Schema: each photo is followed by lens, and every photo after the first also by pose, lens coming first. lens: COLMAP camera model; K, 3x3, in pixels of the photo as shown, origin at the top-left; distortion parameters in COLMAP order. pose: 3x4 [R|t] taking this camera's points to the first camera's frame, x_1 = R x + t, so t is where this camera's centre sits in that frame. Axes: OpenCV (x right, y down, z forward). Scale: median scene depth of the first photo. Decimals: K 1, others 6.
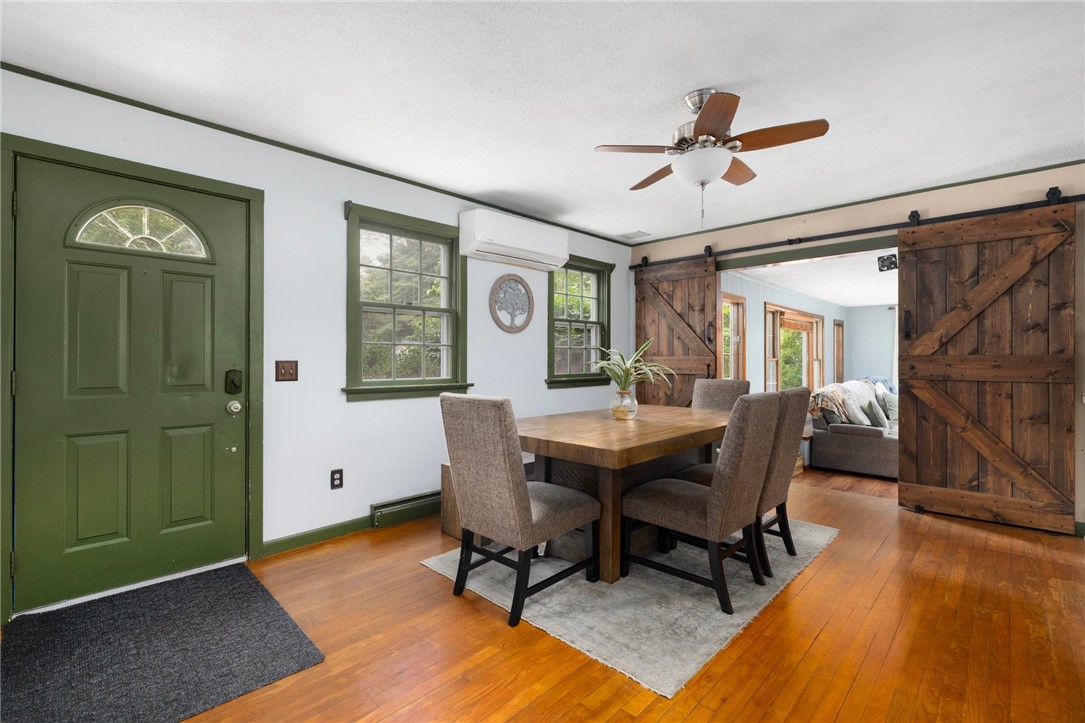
lens RADIAL K [[489.4, 0, 539.5], [0, 489.4, 357.9], [0, 0, 1]] dist [-0.002057, -0.001244]
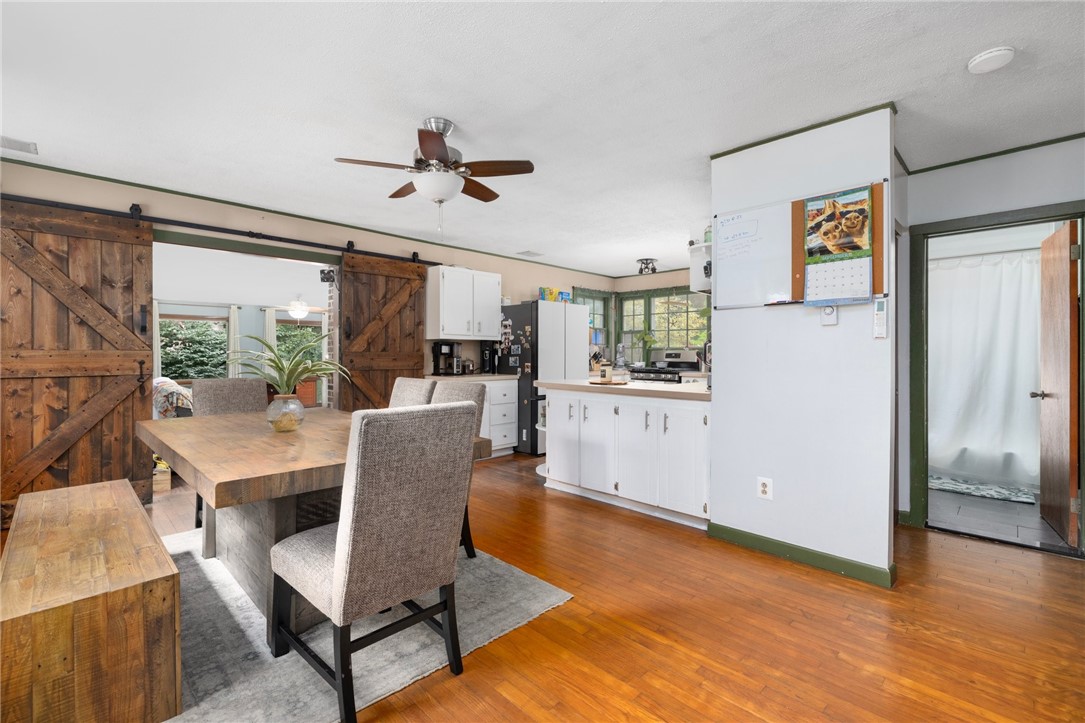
lens RADIAL K [[475.6, 0, 534.1], [0, 475.6, 352.7], [0, 0, 1]] dist [0.001053, 0.000803]
pose [[0.018221, 0.004694, 0.999823, -0.492074], [-0.003976, 0.999981, -0.004622, 0.001080], [-0.999826, -0.003891, 0.018240, 0.484366]]
